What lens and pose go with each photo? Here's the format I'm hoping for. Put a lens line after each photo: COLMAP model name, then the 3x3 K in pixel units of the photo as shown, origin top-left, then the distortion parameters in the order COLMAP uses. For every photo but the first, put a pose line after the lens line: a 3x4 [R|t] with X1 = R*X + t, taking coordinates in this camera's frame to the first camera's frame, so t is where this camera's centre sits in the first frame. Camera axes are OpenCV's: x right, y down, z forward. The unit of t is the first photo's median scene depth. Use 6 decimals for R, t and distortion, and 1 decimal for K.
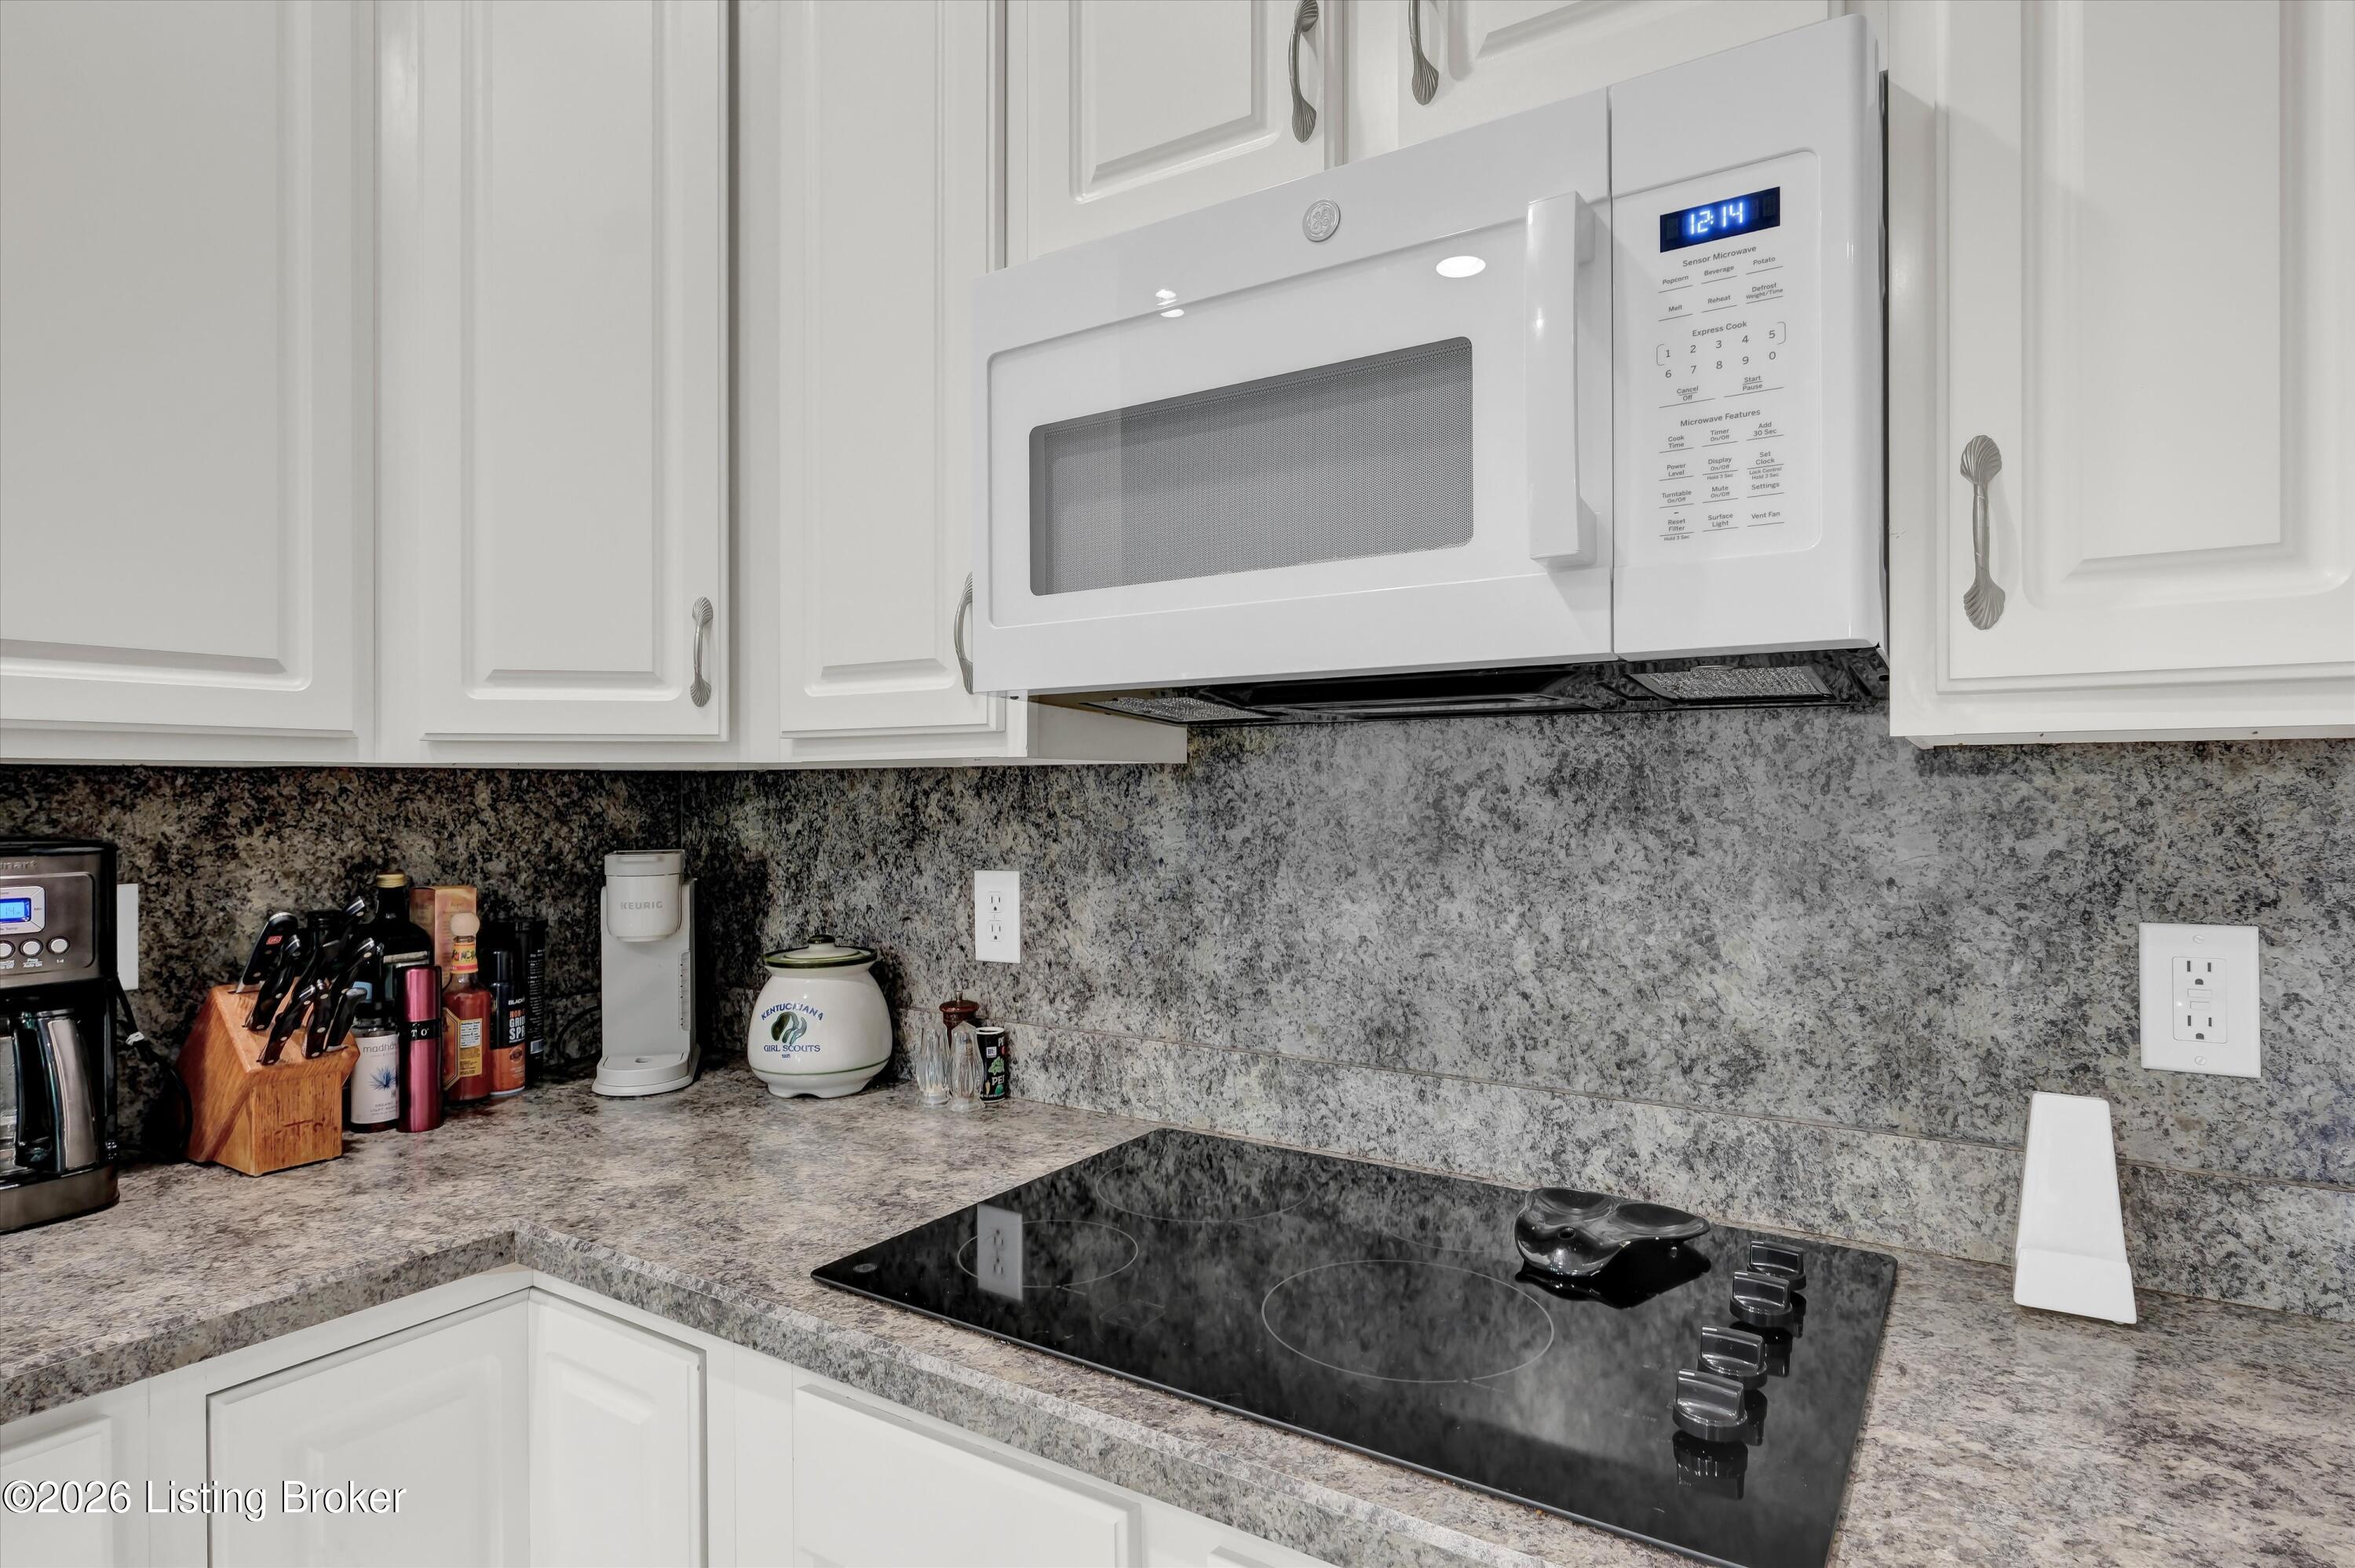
lens RADIAL K [[1267.3, 0, 1177.5], [0, 1267.3, 784.0], [0, 0, 1]] dist [0.000845, 0.000070]
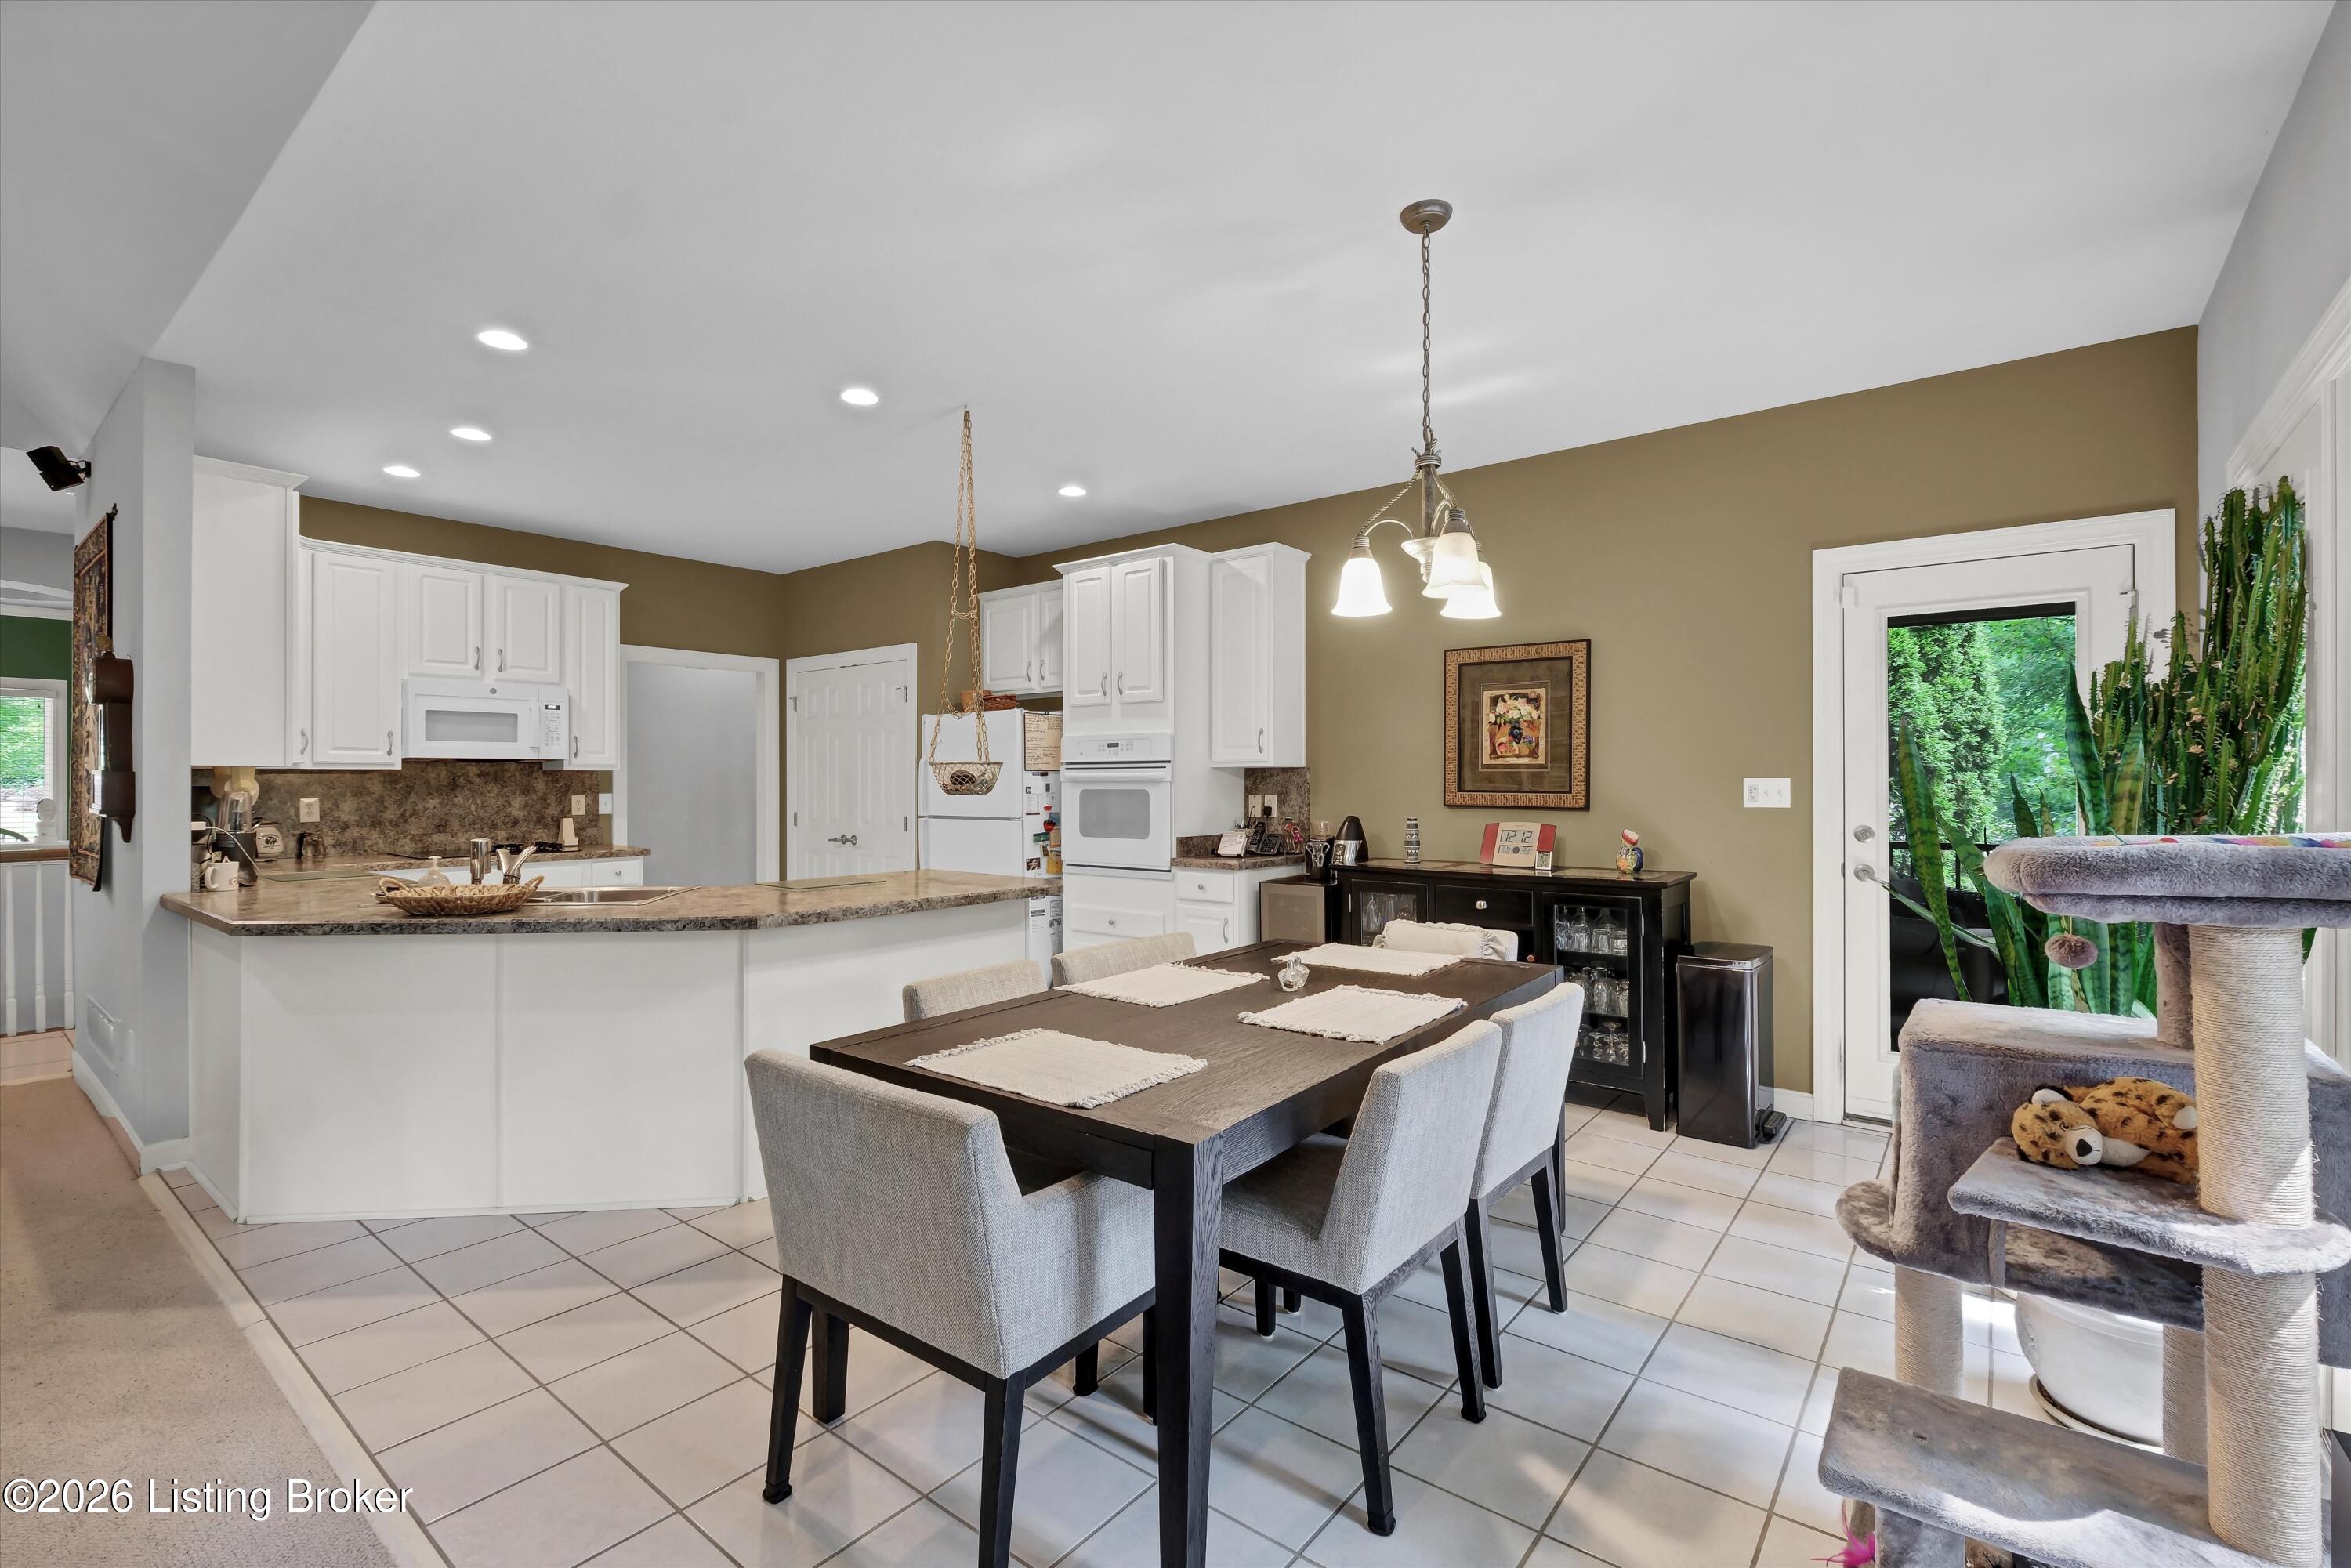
lens RADIAL K [[1038.9, 0, 1175.5], [0, 1038.9, 784.0], [0, 0, 1]] dist [0.000231, 0.000020]
pose [[0.088080, 0.000000, 0.996113, -3.917424], [-0.001832, 0.999998, 0.000162, 0.030400], [-0.996112, -0.001840, 0.088080, -2.391197]]
